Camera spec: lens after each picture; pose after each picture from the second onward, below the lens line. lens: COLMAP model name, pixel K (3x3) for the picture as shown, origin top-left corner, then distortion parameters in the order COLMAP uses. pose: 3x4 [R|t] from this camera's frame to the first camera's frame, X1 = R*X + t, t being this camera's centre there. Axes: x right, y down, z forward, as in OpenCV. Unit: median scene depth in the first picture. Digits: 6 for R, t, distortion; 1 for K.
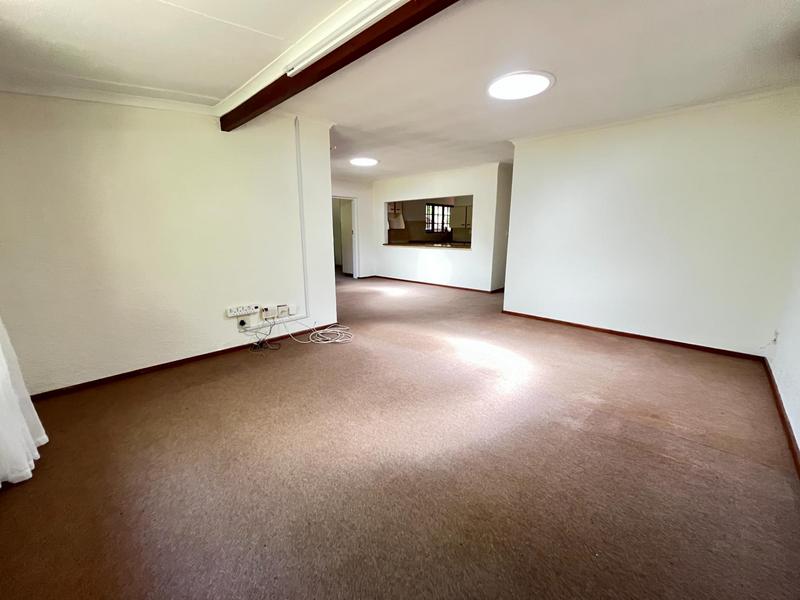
lens RADIAL K [[323.0, 0, 397.0], [0, 323.0, 298.4], [0, 0, 1]] dist [0.003162, -0.000002]
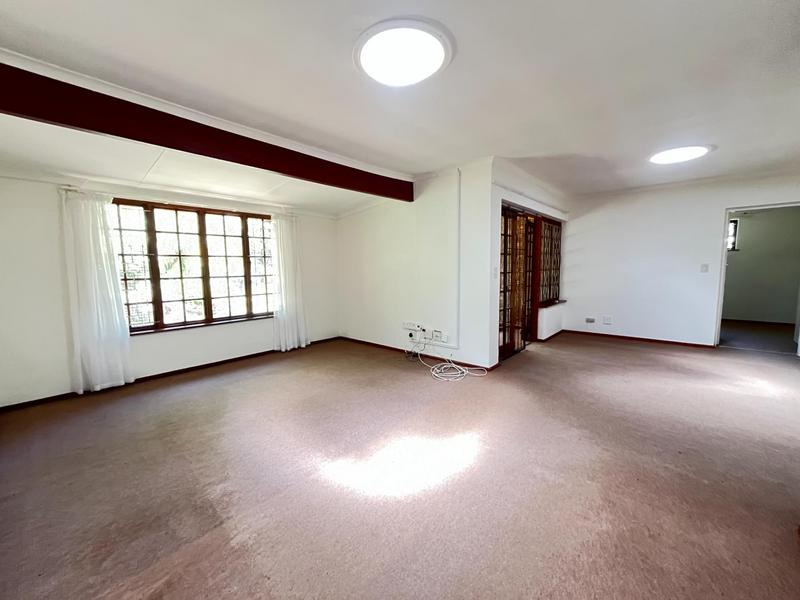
lens RADIAL K [[323.0, 0, 398.1], [0, 323.0, 296.7], [0, 0, 1]] dist [0.003162, -0.000002]
pose [[0.046672, 0.101208, -0.993770, 0.845590], [-0.184207, 0.978664, 0.091018, -0.192880], [0.981779, 0.178812, 0.064319, 0.806968]]
